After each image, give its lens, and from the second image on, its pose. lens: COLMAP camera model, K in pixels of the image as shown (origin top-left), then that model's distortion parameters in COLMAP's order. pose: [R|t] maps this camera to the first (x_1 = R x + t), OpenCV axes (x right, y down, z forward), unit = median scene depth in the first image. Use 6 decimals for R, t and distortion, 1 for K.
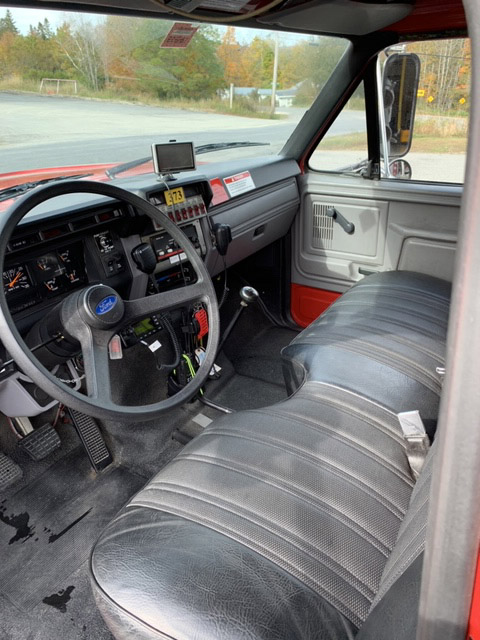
lens RADIAL K [[487.4, 0, 238.7], [0, 487.4, 322.1], [0, 0, 1]] dist [-0.002104, -0.005687]
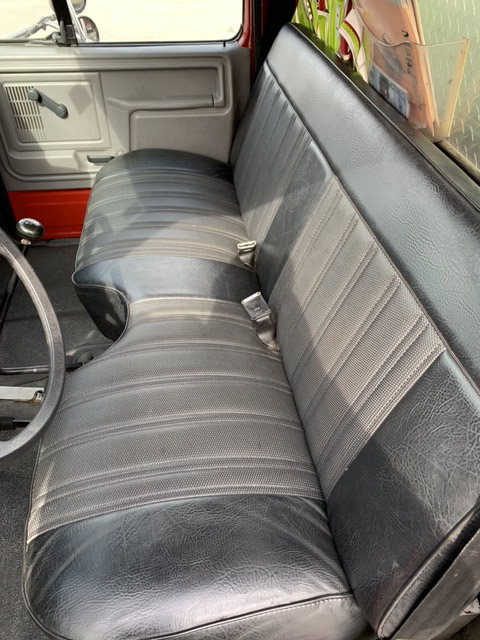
lens RADIAL K [[487.4, 0, 241.0], [0, 487.4, 316.8], [0, 0, 1]] dist [-0.002104, -0.005687]
pose [[0.757646, -0.388591, 0.524375, -0.124594], [0.248091, 0.914599, 0.319312, -0.061618], [-0.603675, -0.111833, 0.789348, 0.108718]]
